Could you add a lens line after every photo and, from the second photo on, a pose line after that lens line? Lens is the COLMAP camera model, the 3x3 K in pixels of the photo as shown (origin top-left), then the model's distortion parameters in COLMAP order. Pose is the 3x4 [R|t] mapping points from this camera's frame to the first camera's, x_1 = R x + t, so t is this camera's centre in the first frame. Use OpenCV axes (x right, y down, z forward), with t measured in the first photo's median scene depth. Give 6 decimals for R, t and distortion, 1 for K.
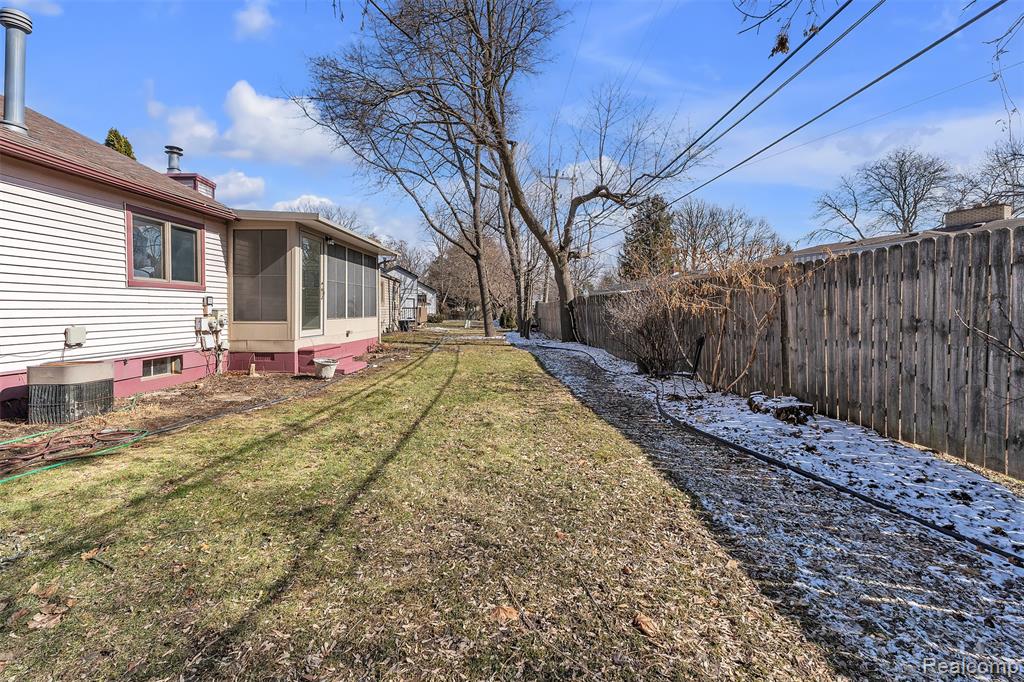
lens RADIAL K [[445.9, 0, 509.9], [0, 445.9, 313.7], [0, 0, 1]] dist [0.001898, 0.000368]
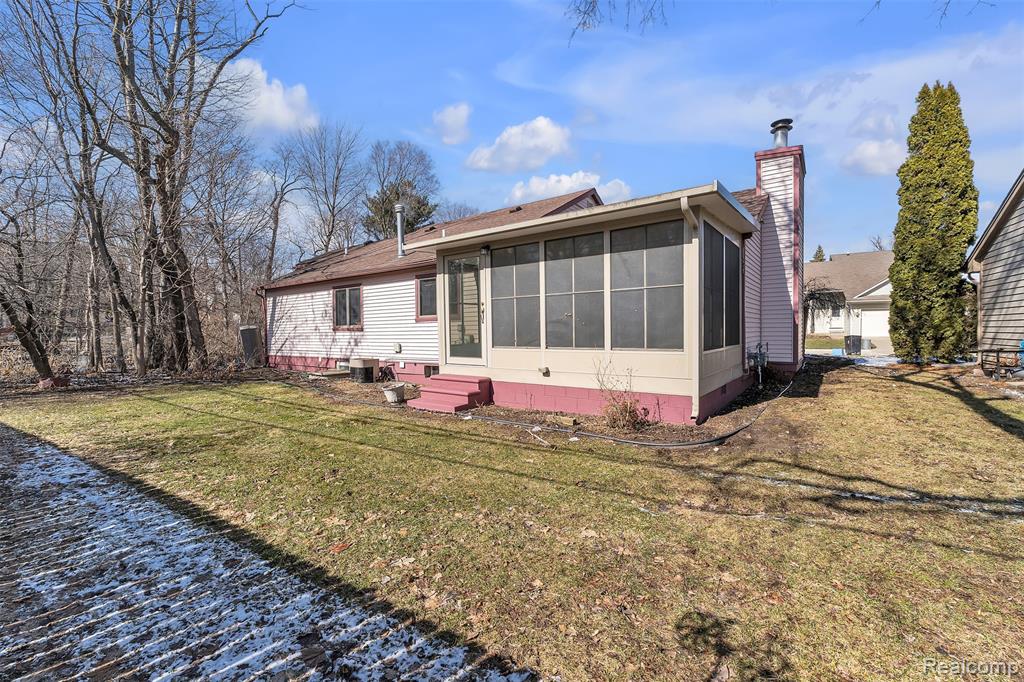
lens RADIAL K [[430.4, 0, 512.0], [0, 430.4, 341.0], [0, 0, 1]] dist [0.002306, 0.000378]
pose [[-0.575441, 0.033265, -0.817167, 0.274012], [0.010626, 0.999392, 0.033200, -0.033017], [0.817774, 0.010422, -0.575444, 1.976798]]
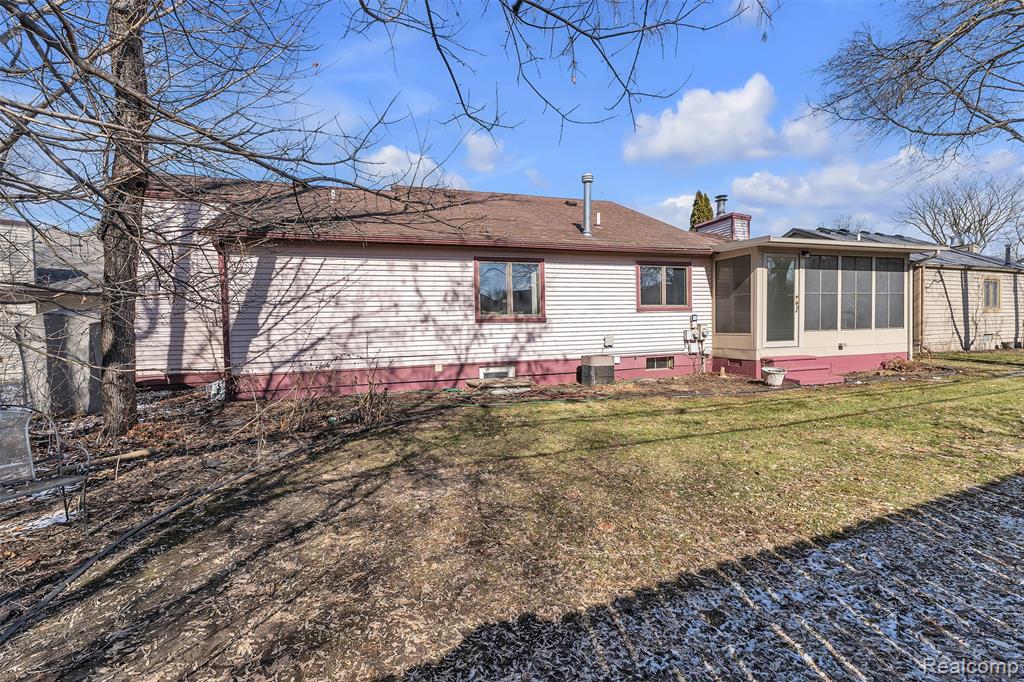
lens RADIAL K [[430.4, 0, 512.0], [0, 430.4, 341.0], [0, 0, 1]] dist [0.002306, 0.000378]
pose [[0.330958, 0.023212, -0.943360, 0.405139], [0.014521, 0.999454, 0.029687, -0.006227], [0.943534, -0.023524, 0.330440, 0.044704]]
